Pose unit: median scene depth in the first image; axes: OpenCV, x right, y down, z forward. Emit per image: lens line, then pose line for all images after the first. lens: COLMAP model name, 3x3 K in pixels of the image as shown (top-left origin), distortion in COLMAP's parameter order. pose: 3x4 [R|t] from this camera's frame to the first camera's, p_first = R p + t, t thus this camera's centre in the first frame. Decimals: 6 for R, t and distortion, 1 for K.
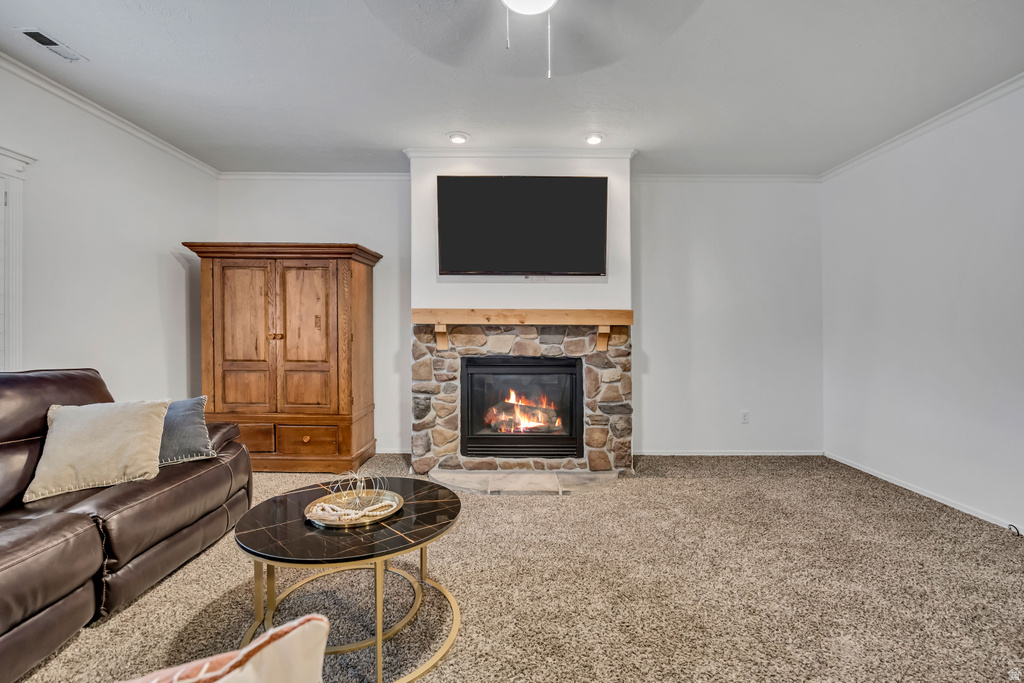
lens RADIAL K [[457.5, 0, 512.0], [0, 457.5, 337.9], [0, 0, 1]] dist [-0.003030, -0.000131]
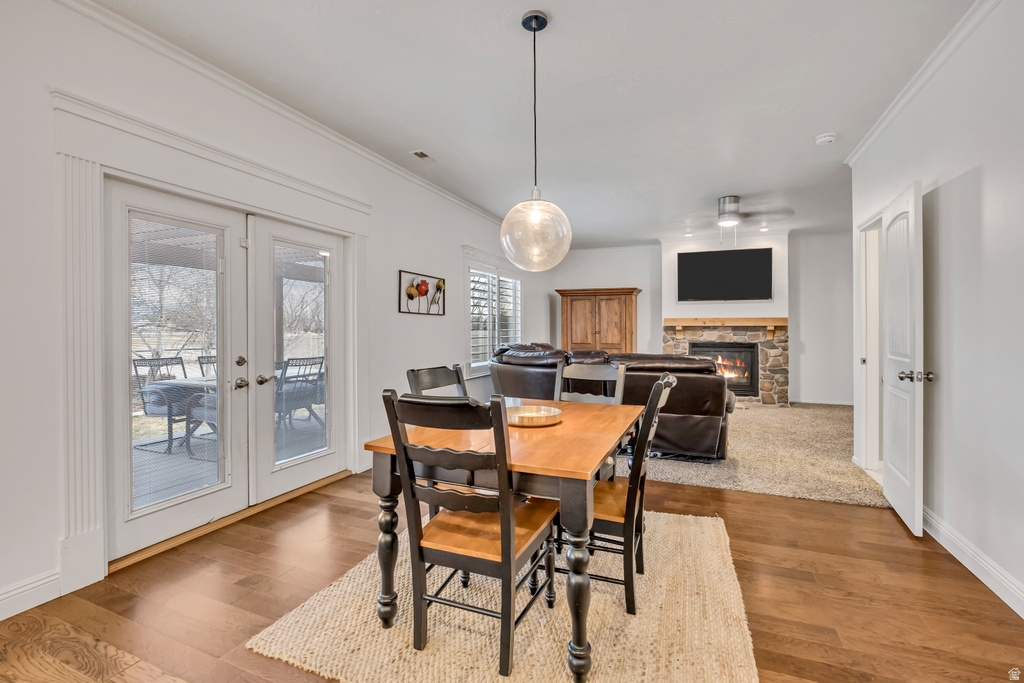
lens RADIAL K [[457.5, 0, 514.4], [0, 457.5, 336.9], [0, 0, 1]] dist [-0.003030, -0.000131]
pose [[0.927965, 0.002308, -0.372660, -0.075194], [-0.002463, 0.999997, 0.000061, 0.020090], [0.372659, 0.000861, 0.927968, -1.113762]]
